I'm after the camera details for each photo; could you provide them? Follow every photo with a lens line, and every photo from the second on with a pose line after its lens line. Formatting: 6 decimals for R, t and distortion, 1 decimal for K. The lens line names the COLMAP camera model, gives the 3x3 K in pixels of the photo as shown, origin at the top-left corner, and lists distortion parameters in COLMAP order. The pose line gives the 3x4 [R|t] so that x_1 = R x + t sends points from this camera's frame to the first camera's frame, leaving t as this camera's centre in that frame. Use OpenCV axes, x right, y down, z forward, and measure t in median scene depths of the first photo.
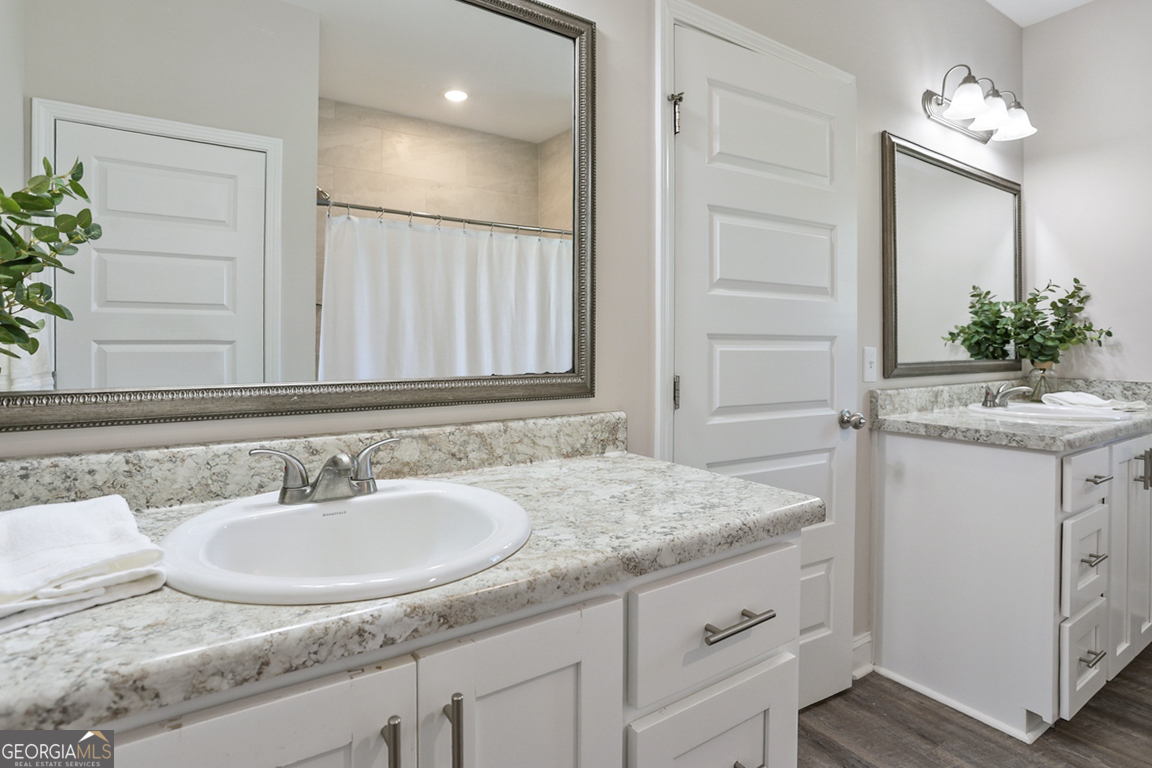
lens RADIAL K [[587.9, 0, 589.9], [0, 587.9, 350.8], [0, 0, 1]] dist [-0.040833, 0.017183]
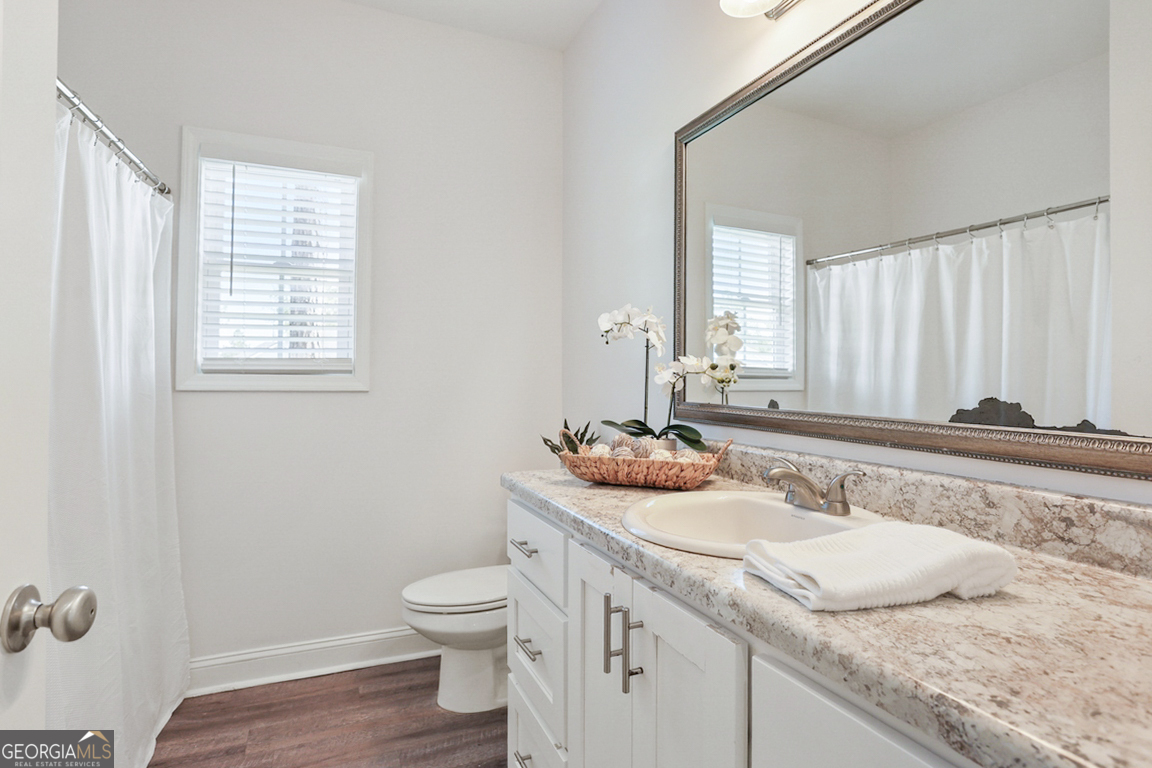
lens RADIAL K [[587.9, 0, 553.8], [0, 587.9, 377.3], [0, 0, 1]] dist [-0.040833, 0.017183]
pose [[-0.178205, -0.005931, -0.983975, 0.745180], [-0.029610, 0.999561, -0.000662, -0.007342], [0.983548, 0.029017, -0.178303, 0.653917]]
